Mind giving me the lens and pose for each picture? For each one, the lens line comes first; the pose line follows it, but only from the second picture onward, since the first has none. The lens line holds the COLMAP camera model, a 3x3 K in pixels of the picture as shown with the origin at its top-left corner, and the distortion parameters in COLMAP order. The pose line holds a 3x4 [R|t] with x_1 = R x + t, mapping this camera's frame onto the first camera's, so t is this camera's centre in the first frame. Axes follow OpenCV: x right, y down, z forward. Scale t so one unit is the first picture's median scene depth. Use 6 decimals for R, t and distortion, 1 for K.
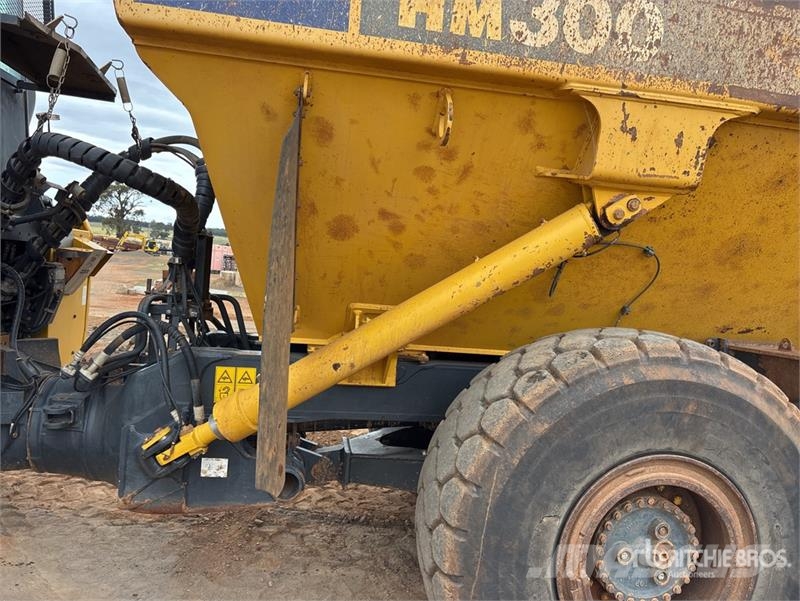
lens RADIAL K [[616.2, 0, 399.6], [0, 616.2, 297.7], [0, 0, 1]] dist [0.043268, -0.049699]
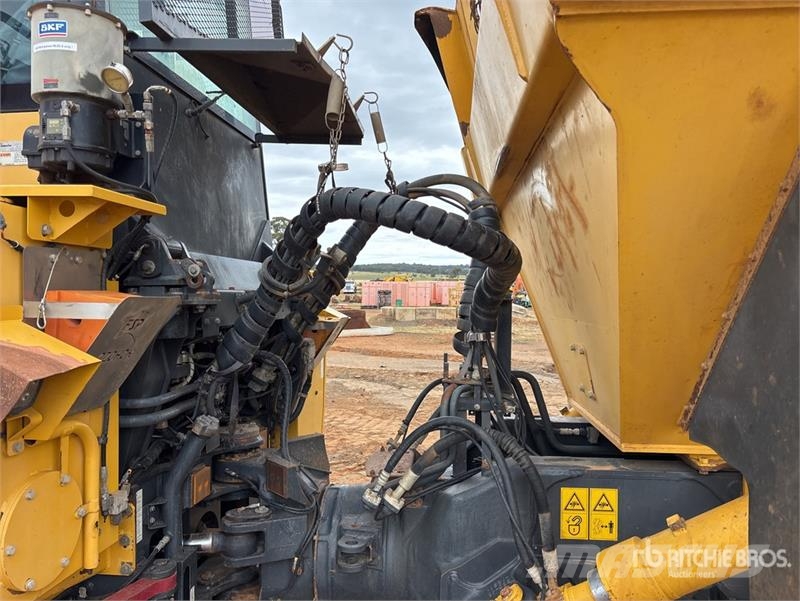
lens RADIAL K [[612.7, 0, 396.1], [0, 612.7, 305.4], [0, 0, 1]] dist [0.059259, -0.068110]
pose [[0.969322, -0.070595, -0.235438, -0.379644], [0.063747, 0.997295, -0.036583, -0.105198], [0.237384, 0.020452, 0.971201, 0.338967]]
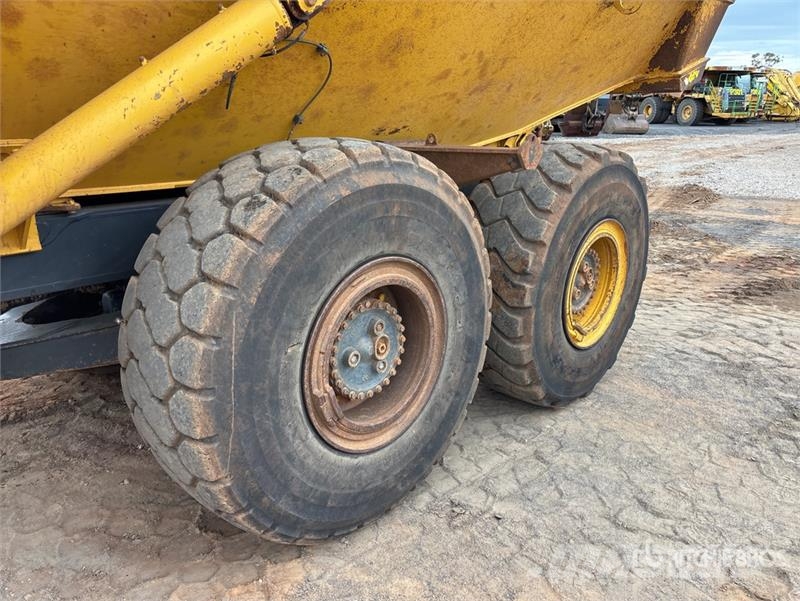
lens RADIAL K [[612.7, 0, 396.1], [0, 612.7, 305.4], [0, 0, 1]] dist [0.059259, -0.068110]
pose [[0.791228, -0.251902, 0.557228, -0.136564], [0.080278, 0.946118, 0.313715, 0.007237], [-0.606229, -0.203487, 0.768817, 0.171503]]
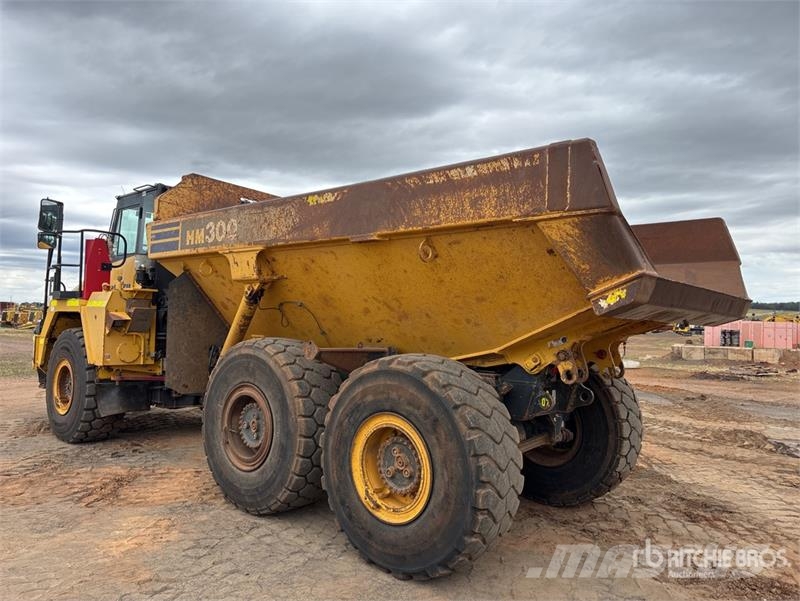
lens RADIAL K [[594.5, 0, 378.5], [0, 594.5, 298.2], [0, 0, 1]] dist [0.049245, -0.089632]
pose [[0.629811, -0.096897, -0.770681, 2.606504], [-0.008626, 0.991255, -0.131679, 0.215884], [0.776701, 0.089580, 0.623467, -0.142915]]
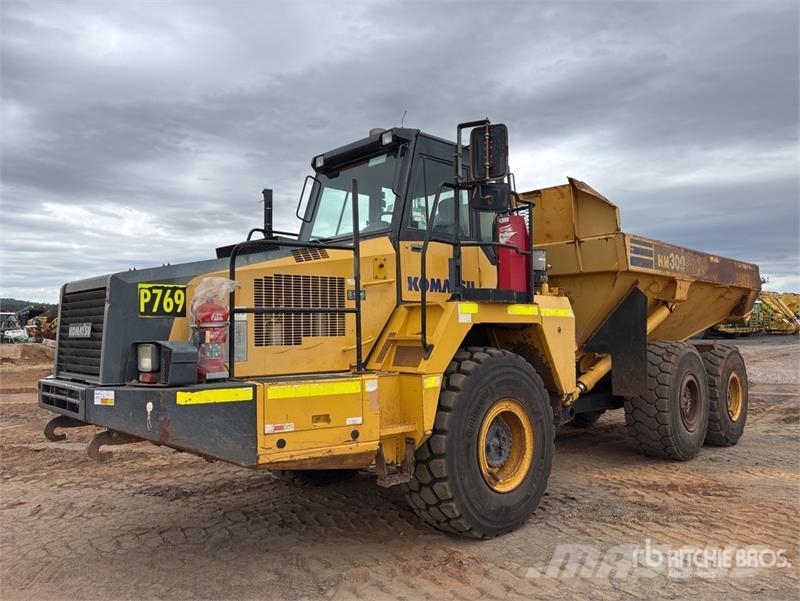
lens RADIAL K [[594.5, 0, 378.5], [0, 594.5, 298.2], [0, 0, 1]] dist [0.049245, -0.089632]
pose [[0.821187, -0.052636, 0.568227, -3.032982], [0.091165, 0.995049, -0.039576, -0.212079], [-0.563330, 0.084301, 0.821920, -0.915312]]
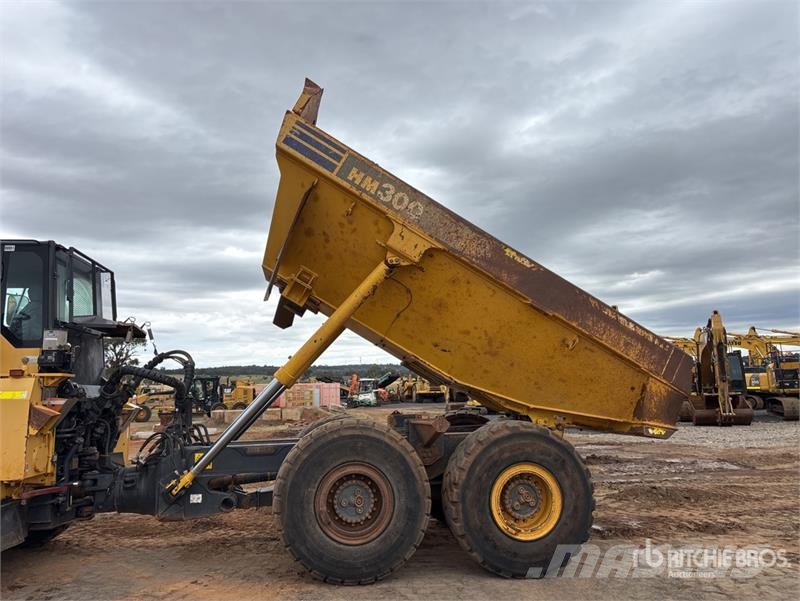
lens RADIAL K [[622.6, 0, 383.7], [0, 622.6, 297.0], [0, 0, 1]] dist [0.041235, -0.003259]
pose [[0.994716, -0.102509, -0.005698, 0.635210], [0.099475, 0.976033, -0.193555, 0.080036], [0.025403, 0.191965, 0.981073, -1.850701]]
